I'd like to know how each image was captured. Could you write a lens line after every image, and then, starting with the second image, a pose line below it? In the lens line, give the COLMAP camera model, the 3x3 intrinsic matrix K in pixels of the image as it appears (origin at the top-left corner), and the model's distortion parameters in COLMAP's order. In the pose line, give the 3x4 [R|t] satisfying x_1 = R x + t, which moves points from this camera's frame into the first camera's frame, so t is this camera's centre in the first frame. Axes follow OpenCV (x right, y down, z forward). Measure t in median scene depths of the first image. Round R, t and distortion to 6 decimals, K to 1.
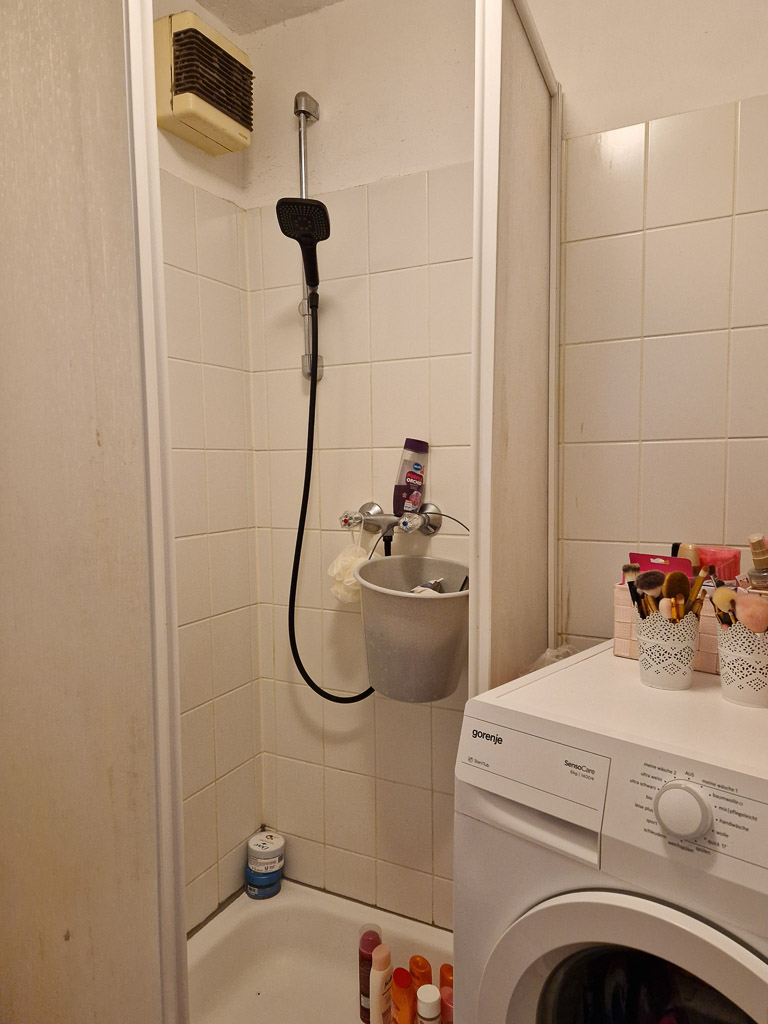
lens RADIAL K [[700.4, 0, 382.4], [0, 700.4, 516.2], [0, 0, 1]] dist [0.060868, -0.062129]
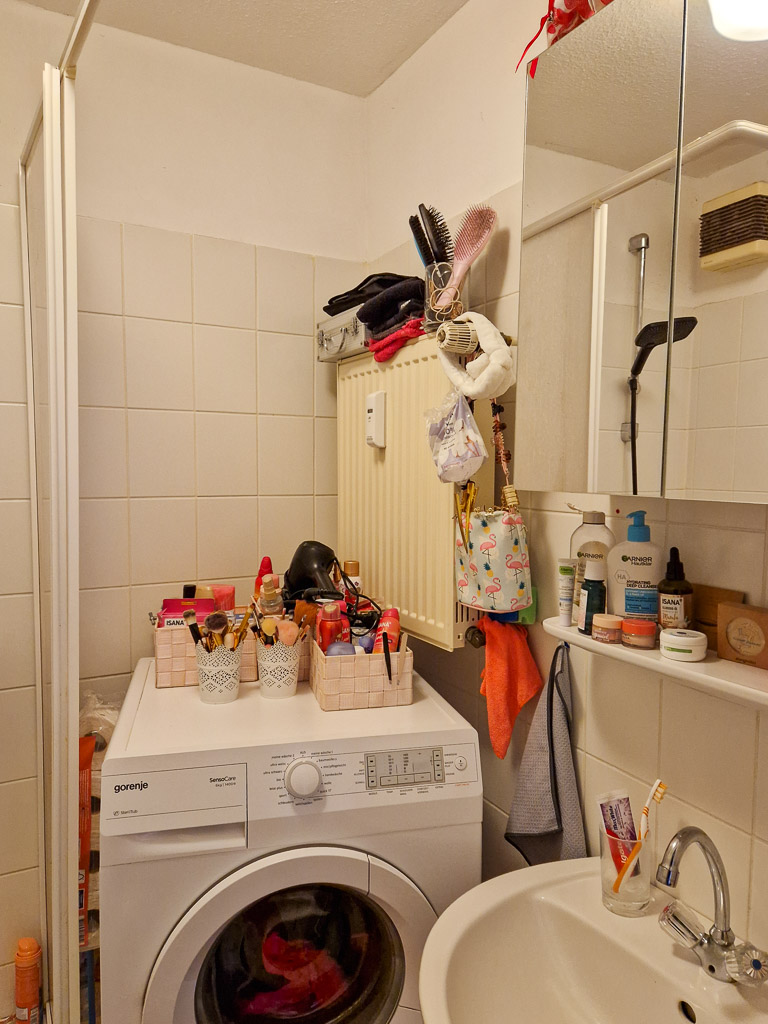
lens RADIAL K [[700.4, 0, 382.4], [0, 700.4, 516.2], [0, 0, 1]] dist [0.060868, -0.062129]
pose [[0.554238, -0.043026, 0.831246, -0.503999], [0.047512, 0.998670, 0.020013, -0.111260], [-0.831001, 0.028403, 0.555545, 0.026400]]
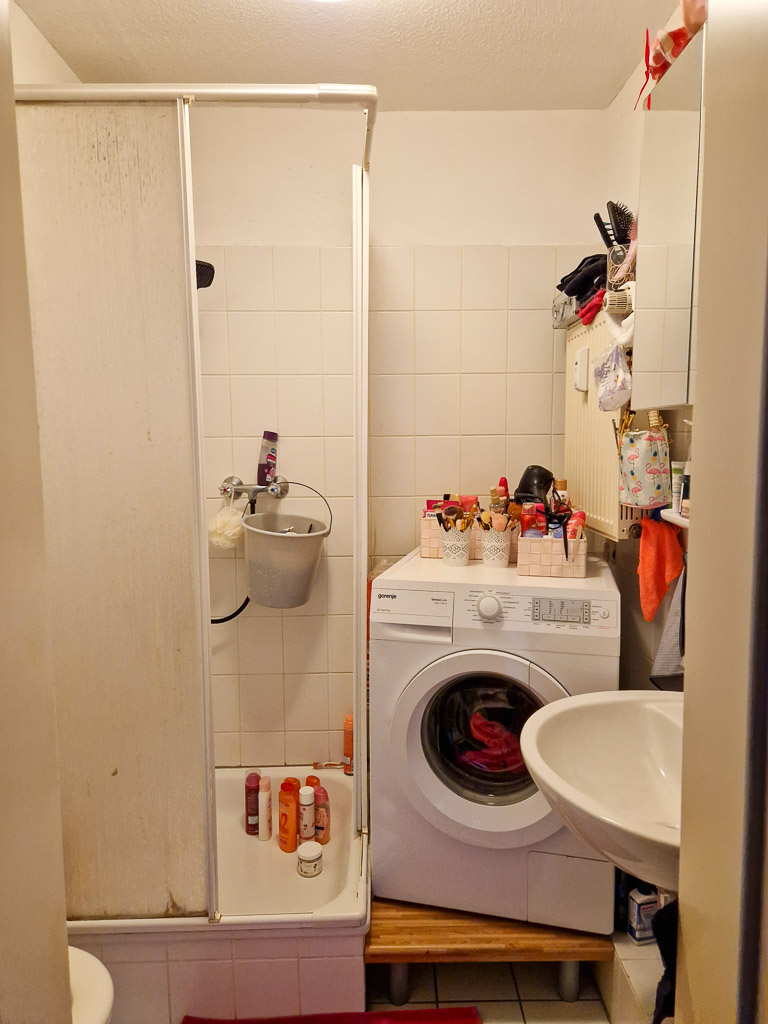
lens RADIAL K [[681.4, 0, 389.1], [0, 681.4, 512.6], [0, 0, 1]] dist [0.006136, -0.000016]
pose [[0.880432, -0.046678, 0.471869, -0.639922], [0.033124, 0.998766, 0.036996, 0.019855], [-0.473013, -0.016942, 0.880892, -0.555972]]
